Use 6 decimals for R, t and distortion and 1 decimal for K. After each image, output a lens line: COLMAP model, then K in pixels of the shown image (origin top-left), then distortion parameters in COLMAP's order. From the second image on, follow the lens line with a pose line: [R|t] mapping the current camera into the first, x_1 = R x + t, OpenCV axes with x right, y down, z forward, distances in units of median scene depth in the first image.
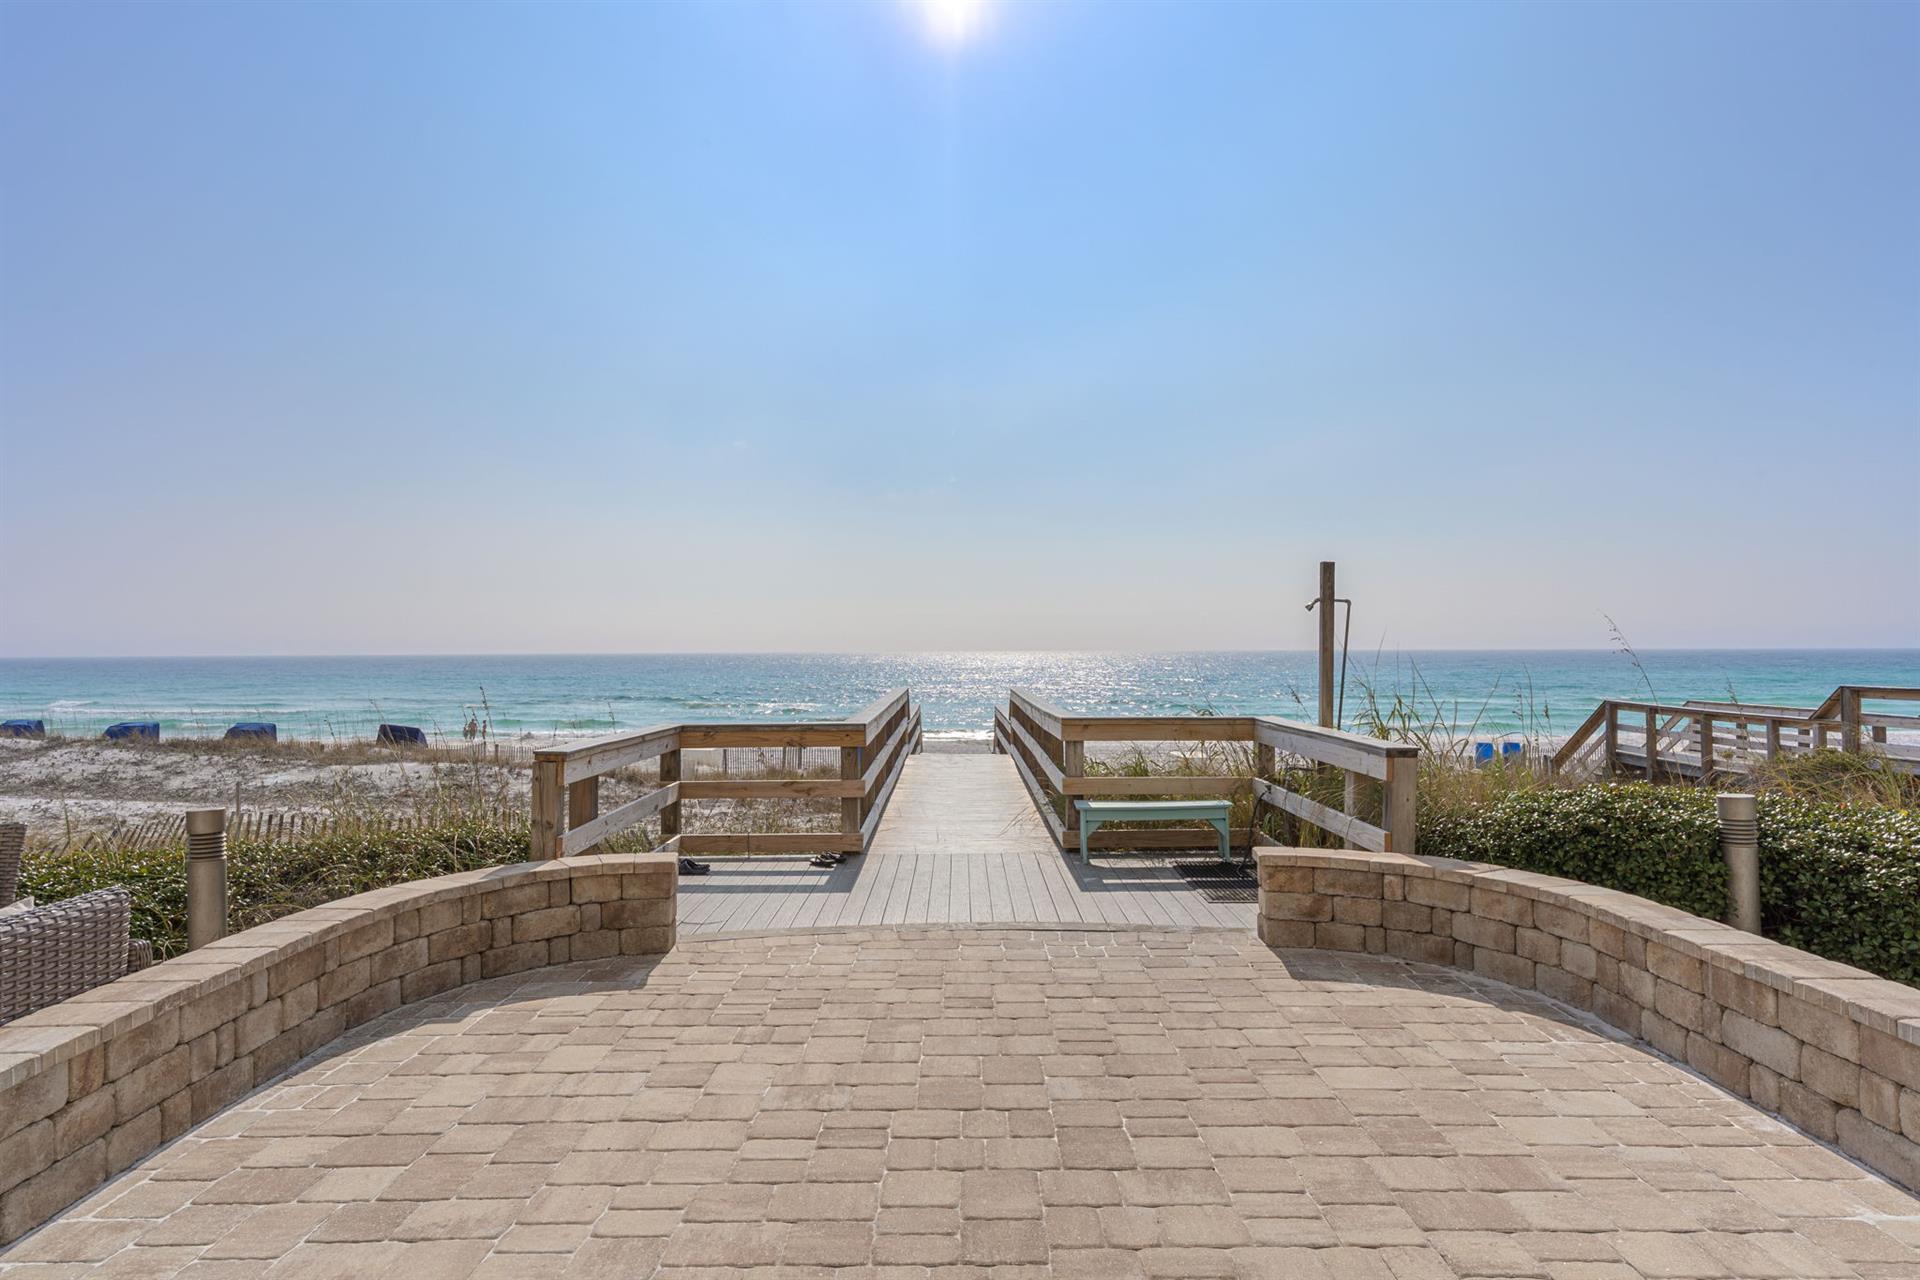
lens RADIAL K [[1039.3, 0, 960.0], [0, 1039.3, 640.0], [0, 0, 1]] dist [-0.019350, 0.000234]
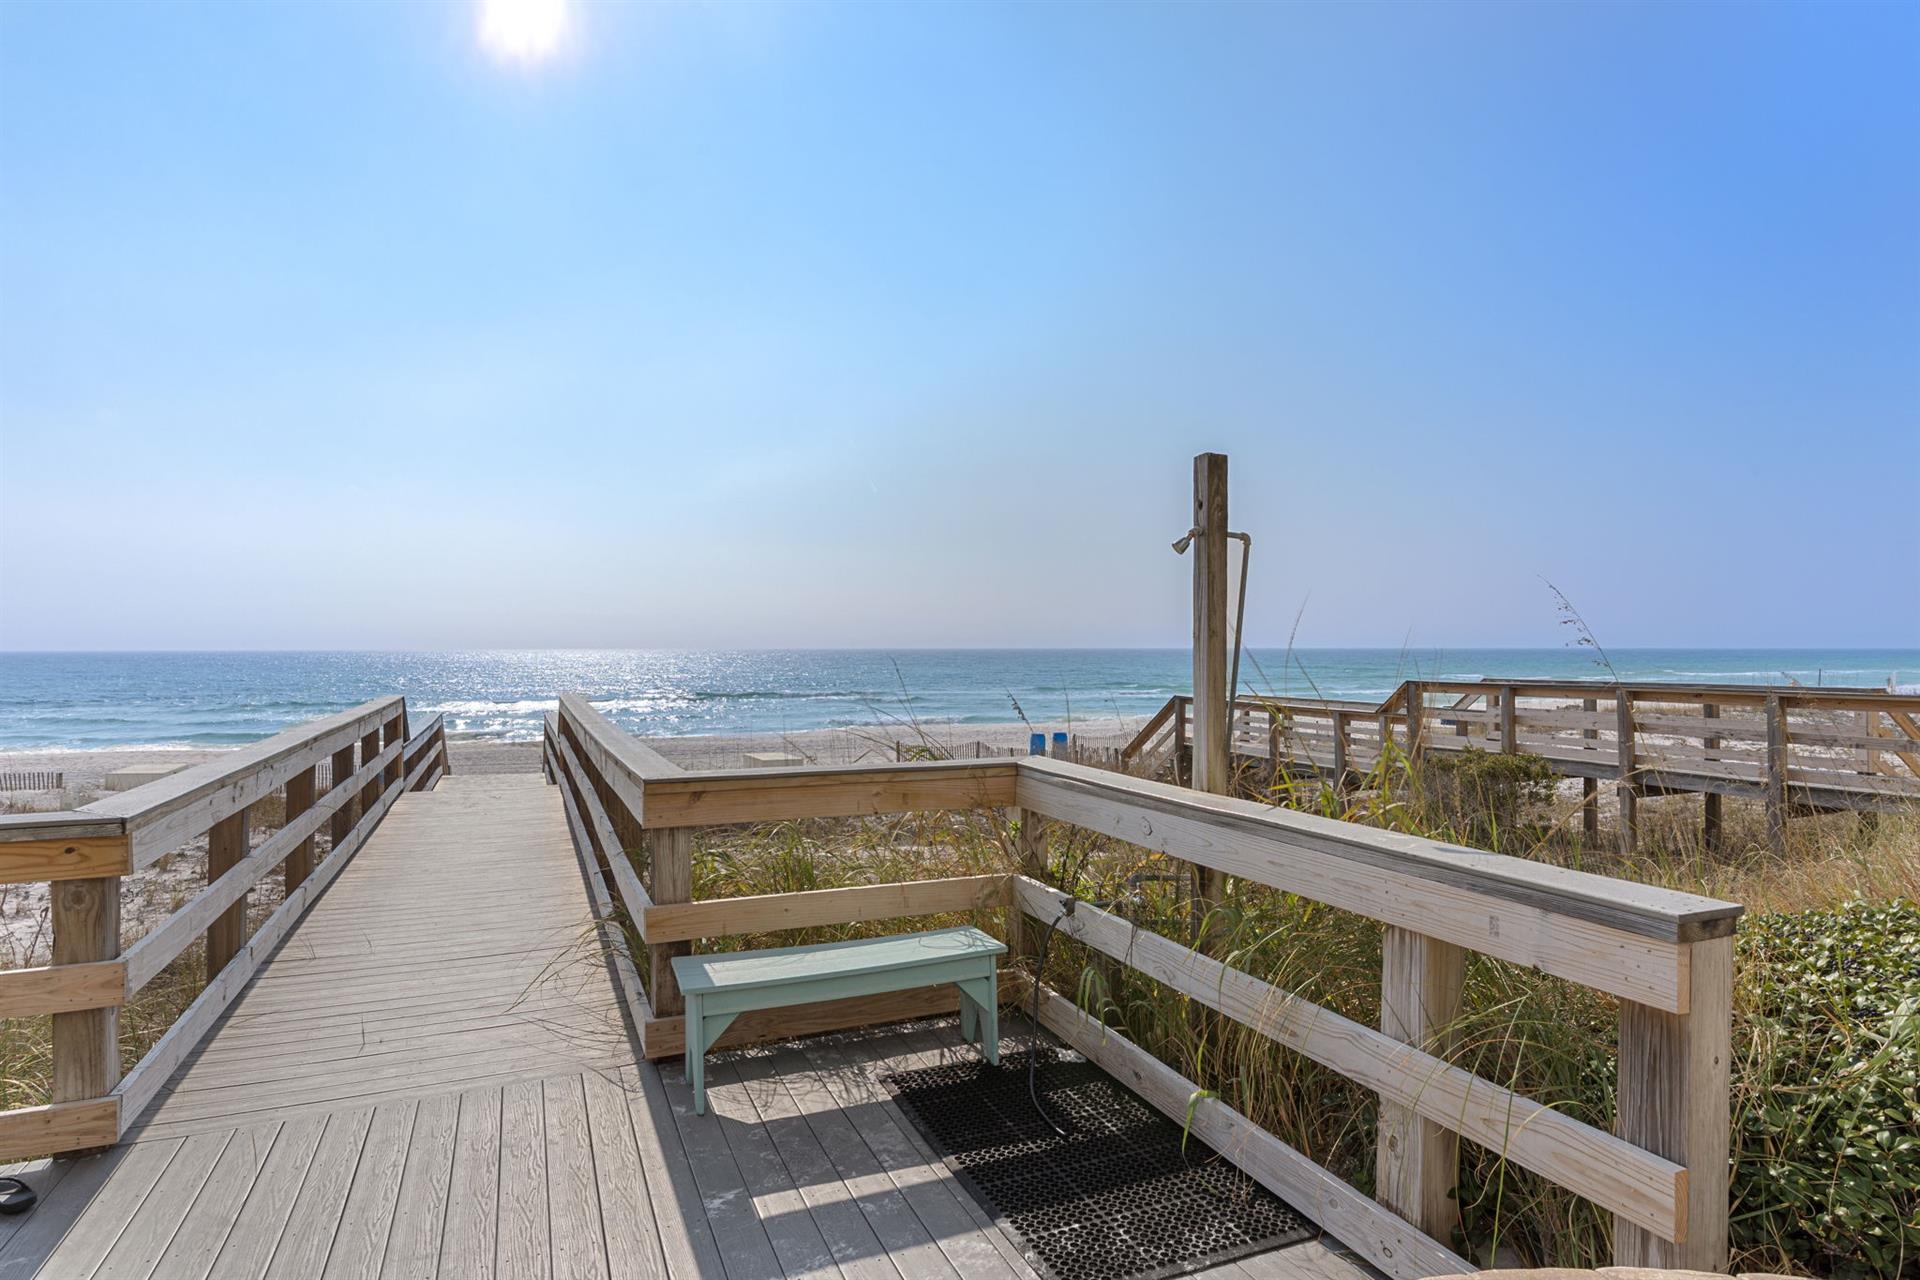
lens RADIAL K [[1039.3, 0, 960.0], [0, 1039.3, 640.0], [0, 0, 1]] dist [-0.019350, 0.000234]
pose [[0.918822, 0.005775, 0.394629, 0.043276], [-0.007105, 0.999973, 0.001909, 0.010274], [-0.394608, -0.004558, 0.918838, 0.507901]]
